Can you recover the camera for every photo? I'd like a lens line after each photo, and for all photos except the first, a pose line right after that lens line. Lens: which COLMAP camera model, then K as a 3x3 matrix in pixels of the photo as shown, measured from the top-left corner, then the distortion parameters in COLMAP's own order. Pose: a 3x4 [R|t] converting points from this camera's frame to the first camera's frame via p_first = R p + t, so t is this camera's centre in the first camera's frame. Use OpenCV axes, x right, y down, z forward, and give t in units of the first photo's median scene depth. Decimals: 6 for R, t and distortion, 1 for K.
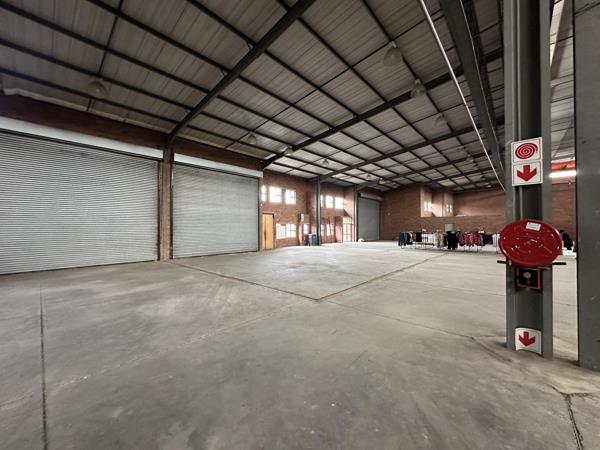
lens RADIAL K [[237.3, 0, 300.0], [0, 237.3, 225.0], [0, 0, 1]] dist [-0.003541, 0.000226]
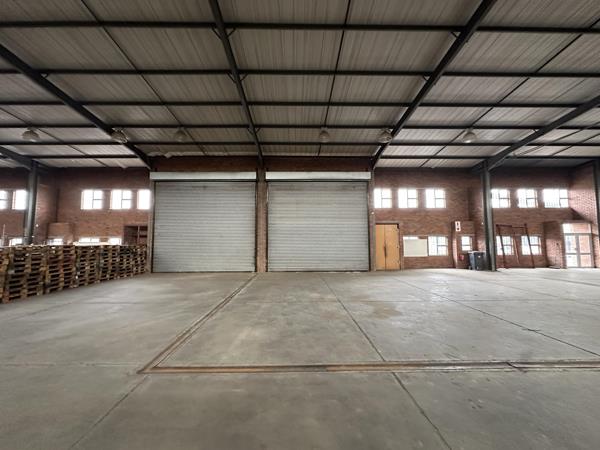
lens RADIAL K [[240.2, 0, 281.1], [0, 240.2, 225.3], [0, 0, 1]] dist [-0.001451, -0.000038]
pose [[0.689333, -0.048793, -0.722799, 0.182434], [0.009074, 0.998233, -0.058733, 0.000836], [0.724388, 0.033928, 0.688557, 0.196948]]
